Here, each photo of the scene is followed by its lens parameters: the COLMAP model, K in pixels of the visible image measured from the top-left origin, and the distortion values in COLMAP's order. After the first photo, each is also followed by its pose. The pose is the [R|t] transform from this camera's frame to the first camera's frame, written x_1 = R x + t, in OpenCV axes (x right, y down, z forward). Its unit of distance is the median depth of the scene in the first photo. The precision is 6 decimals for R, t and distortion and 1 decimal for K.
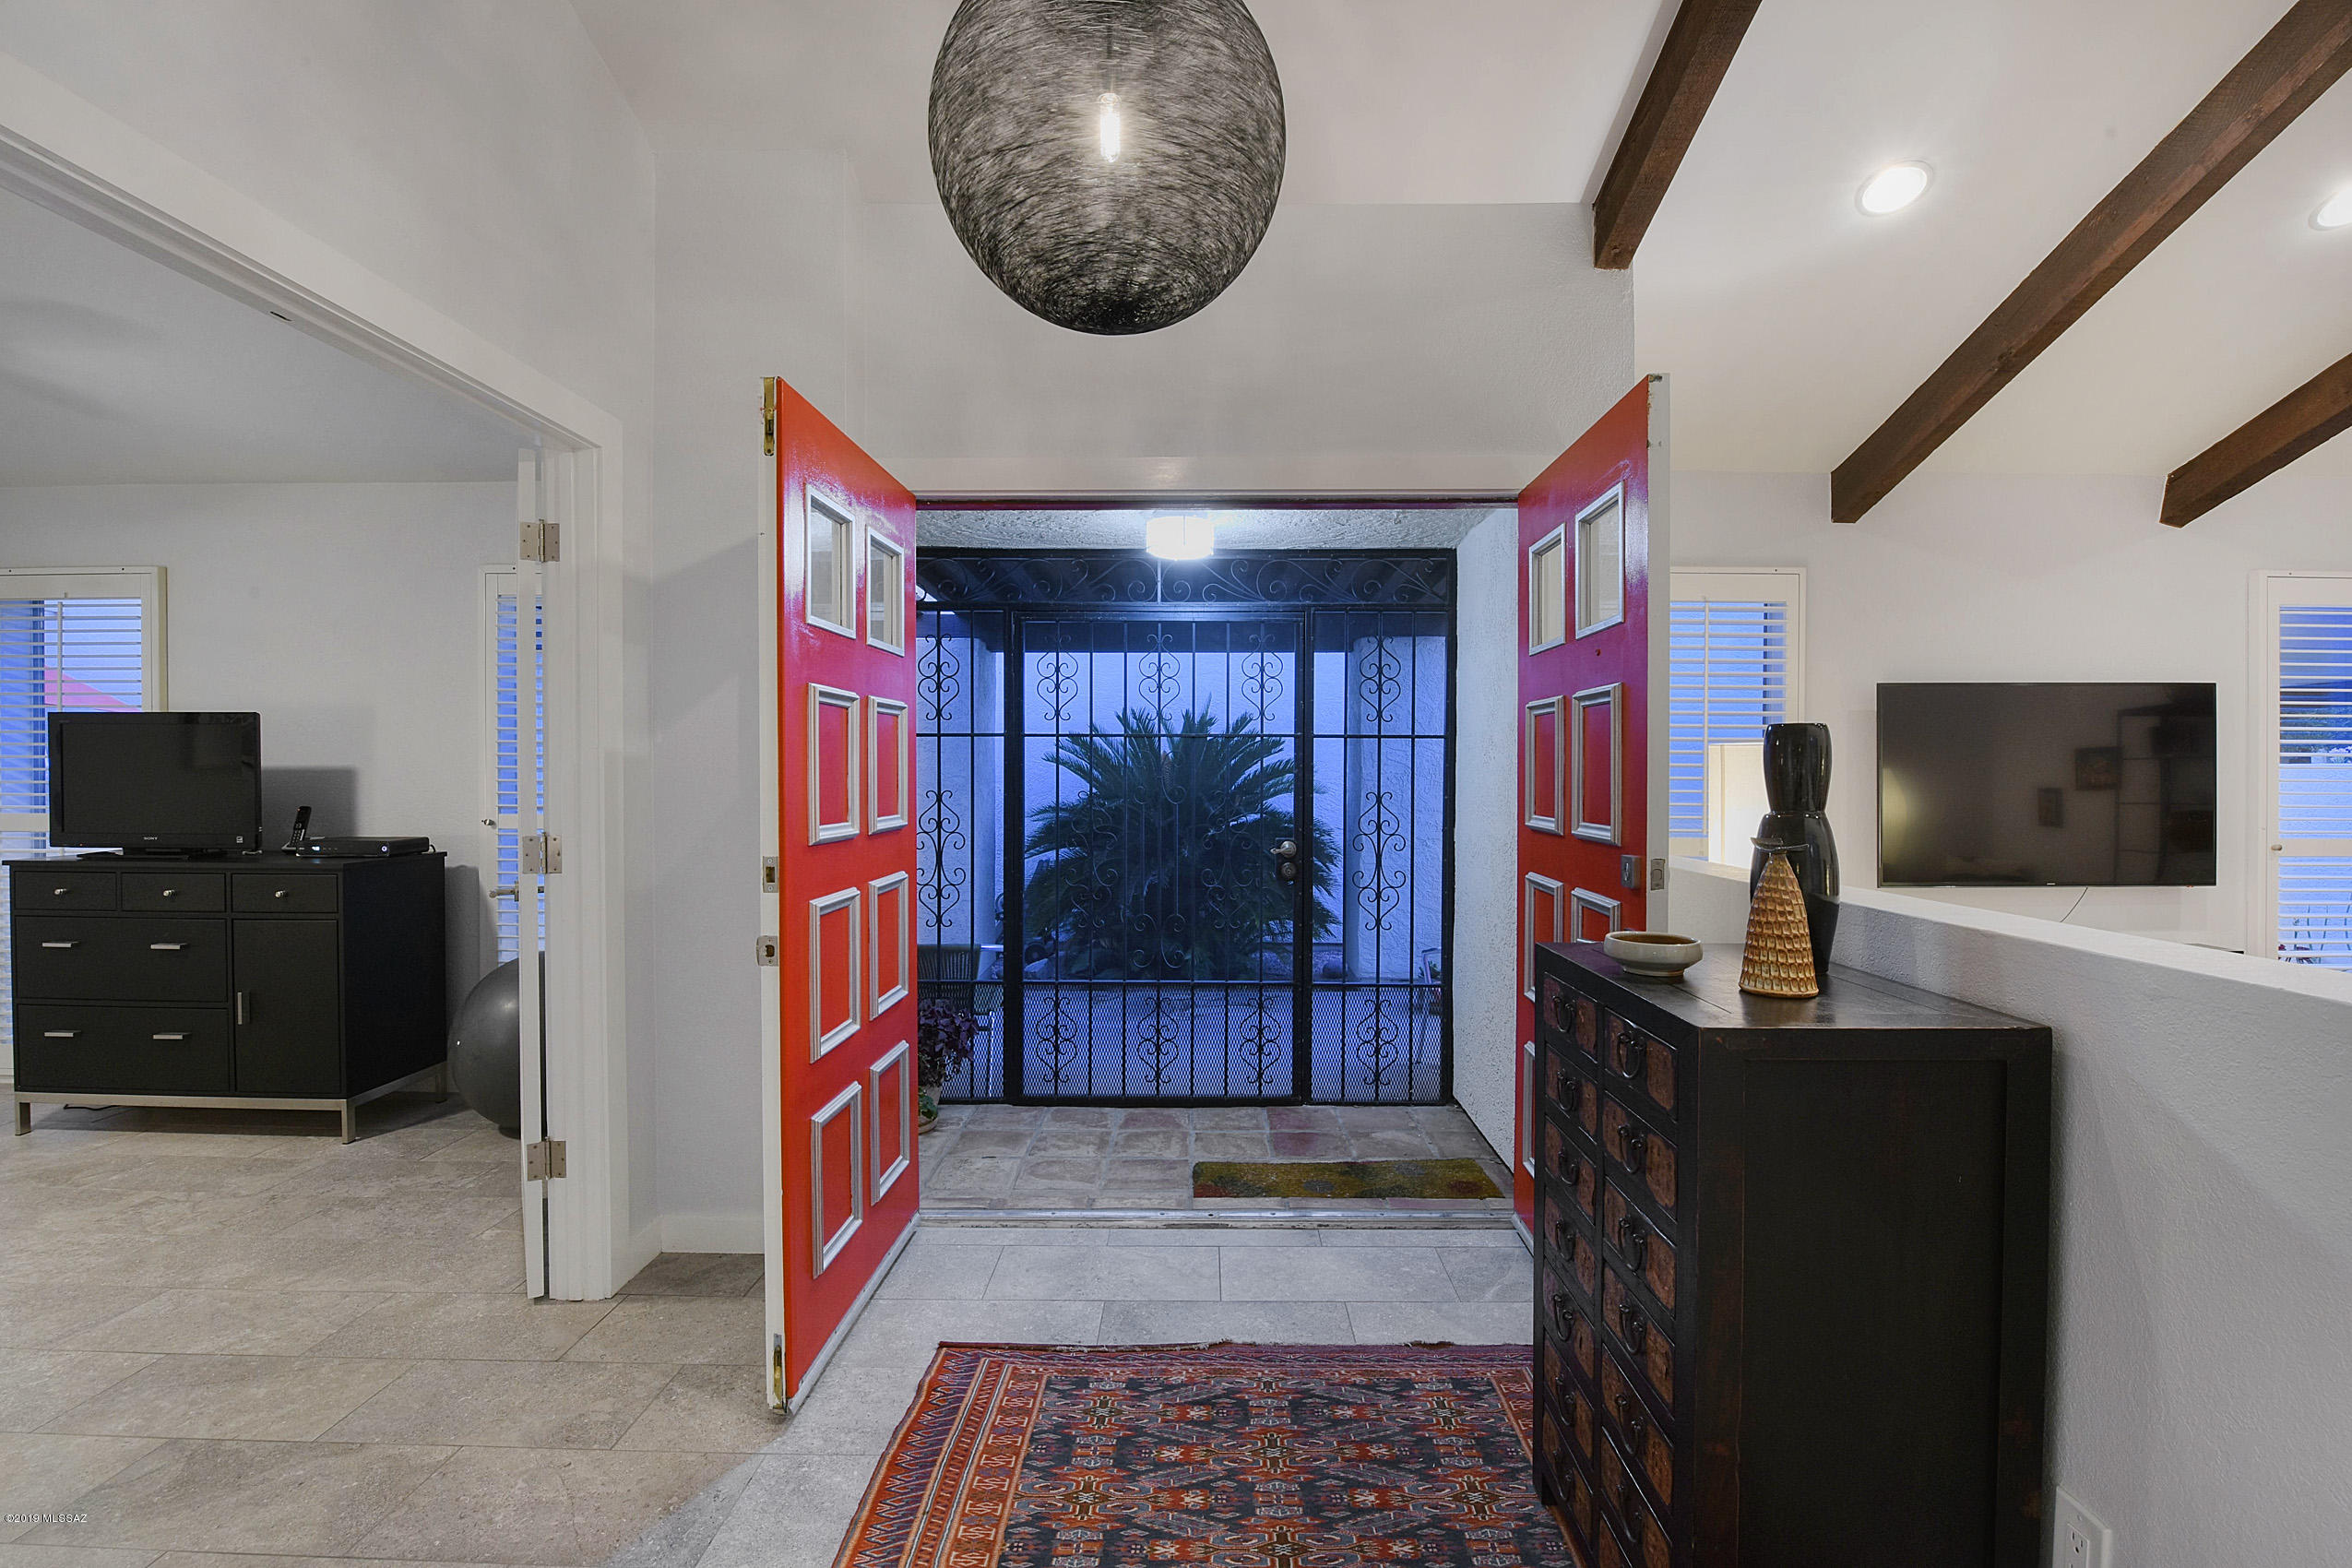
lens RADIAL K [[979.9, 0, 1176.0], [0, 979.9, 784.0], [0, 0, 1]] dist [0.050369, -0.023950]
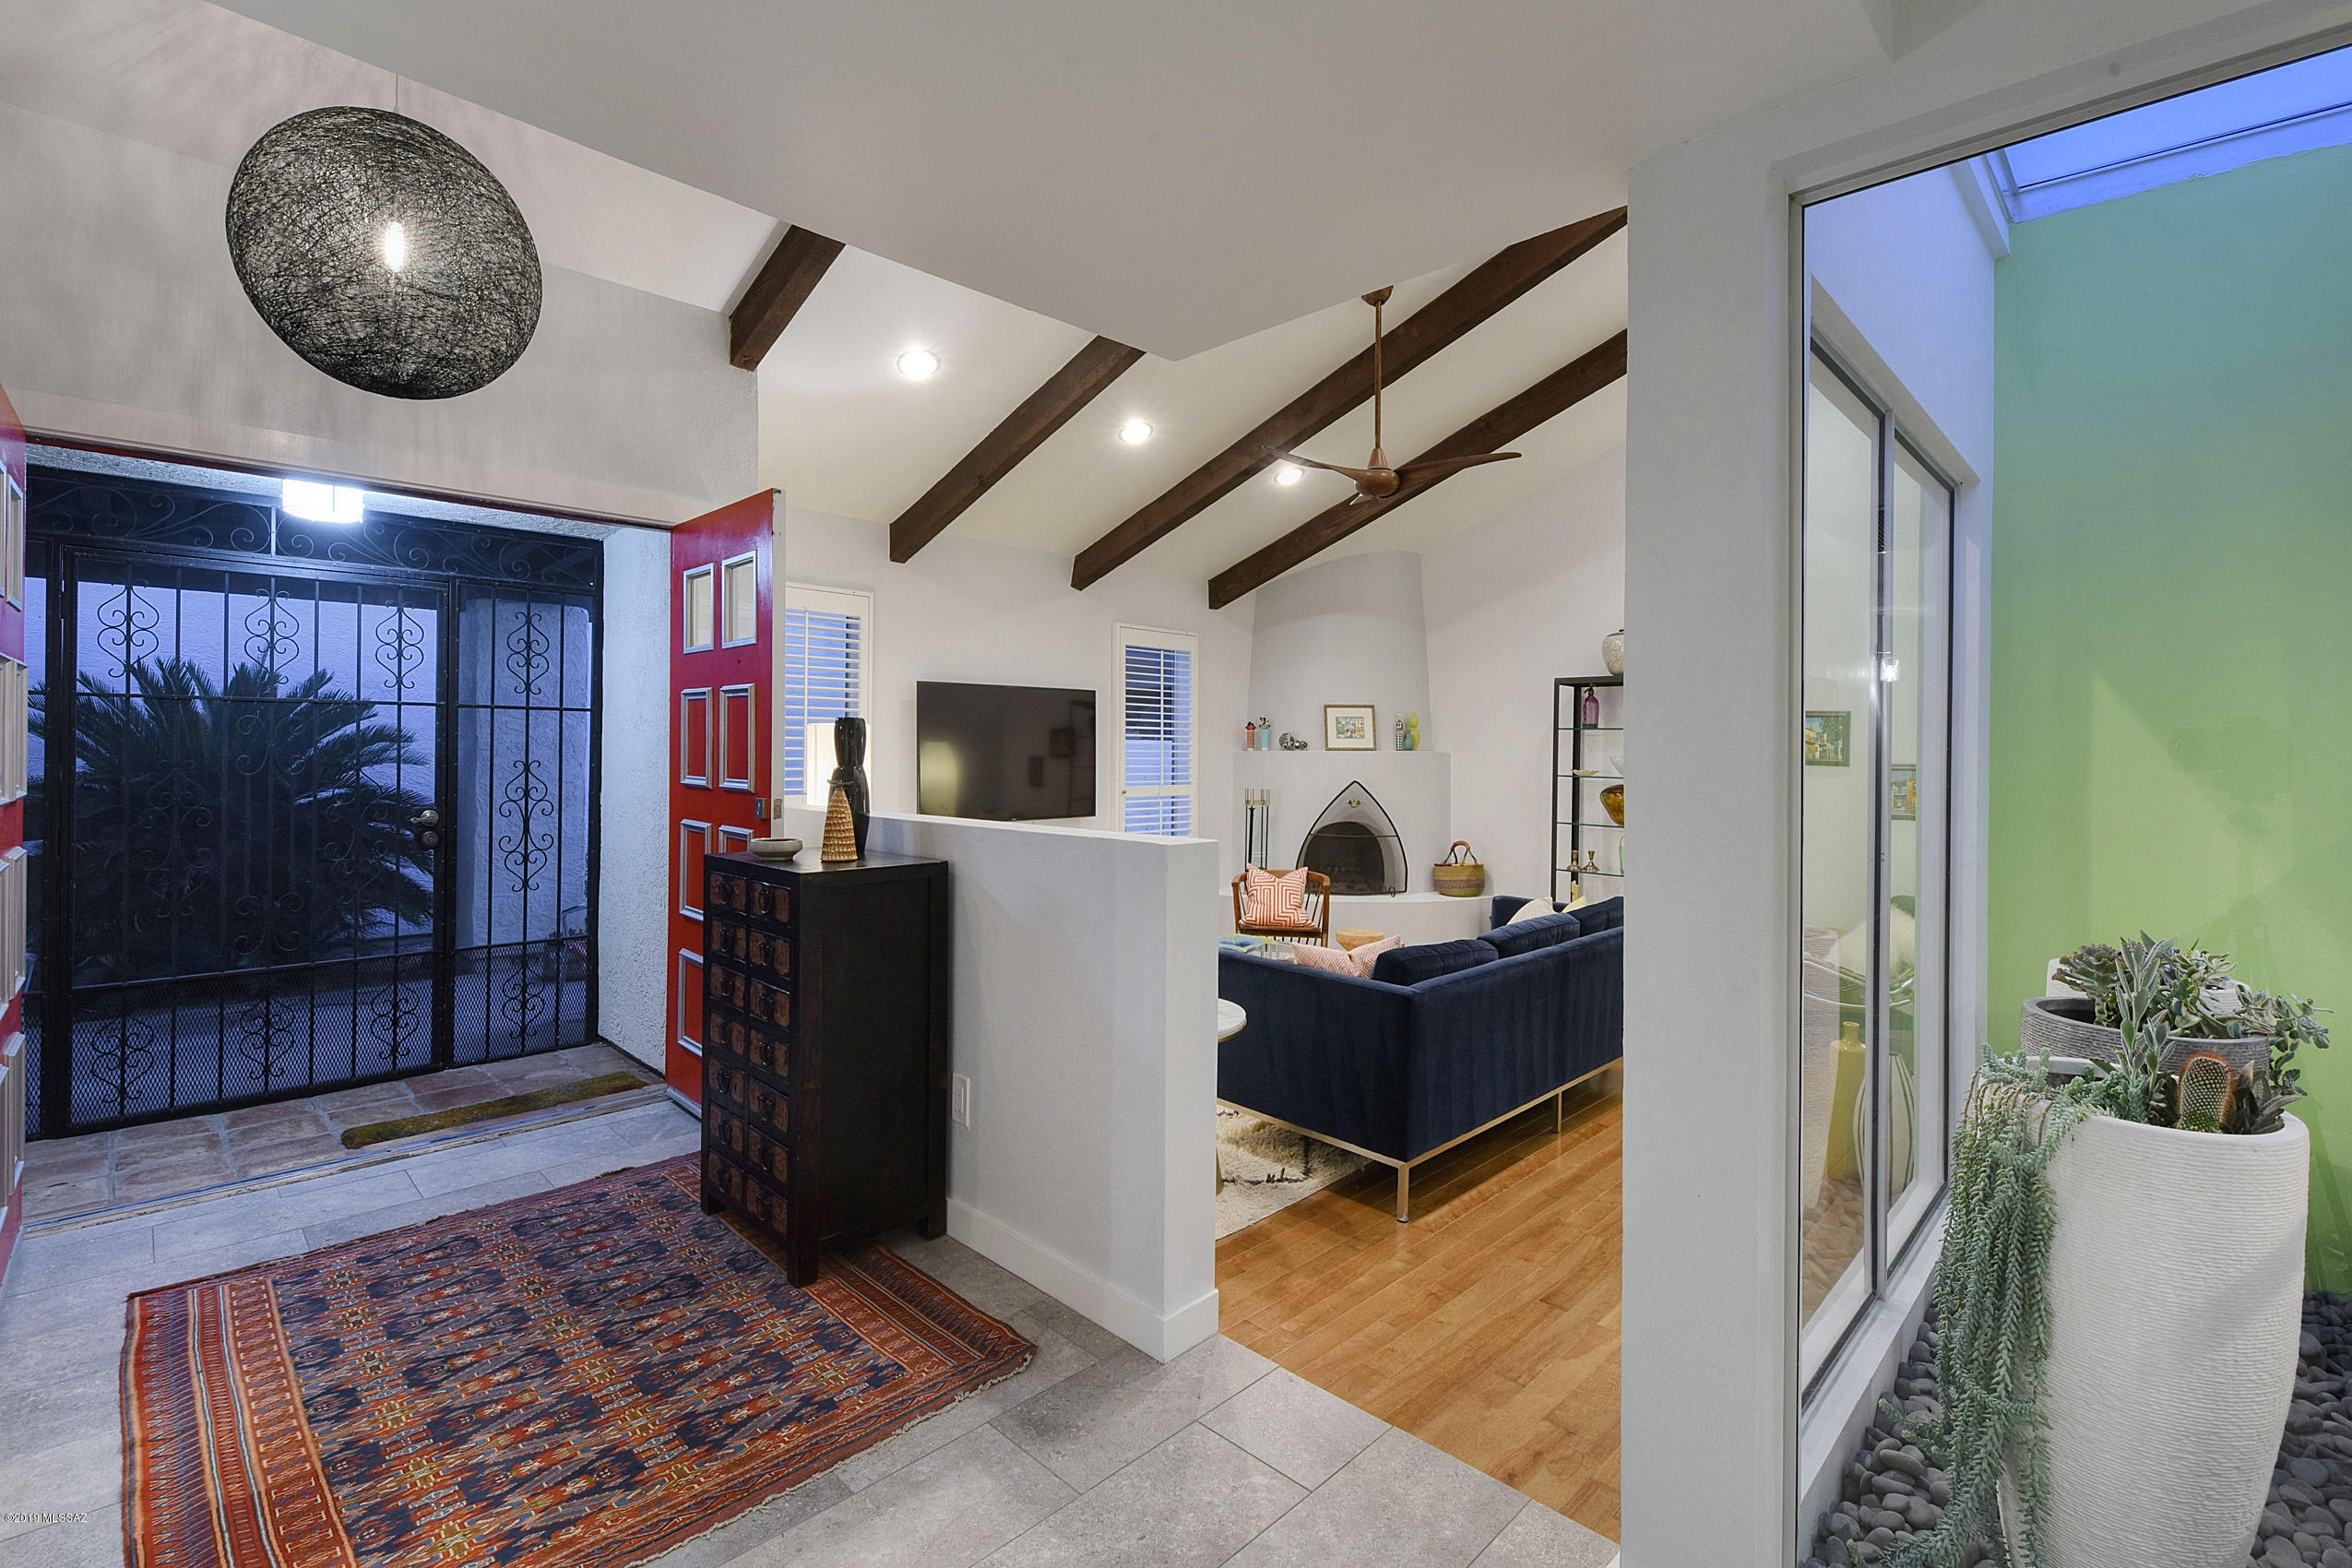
lens RADIAL K [[1077.3, 0, 1179.3], [0, 1077.3, 739.6], [0, 0, 1]] dist [-0.050496, -0.000534]
pose [[0.678710, 0.008901, 0.734352, -0.215050], [0.001950, 0.999901, -0.013922, 0.004525], [-0.734404, 0.010881, 0.678626, -0.407085]]
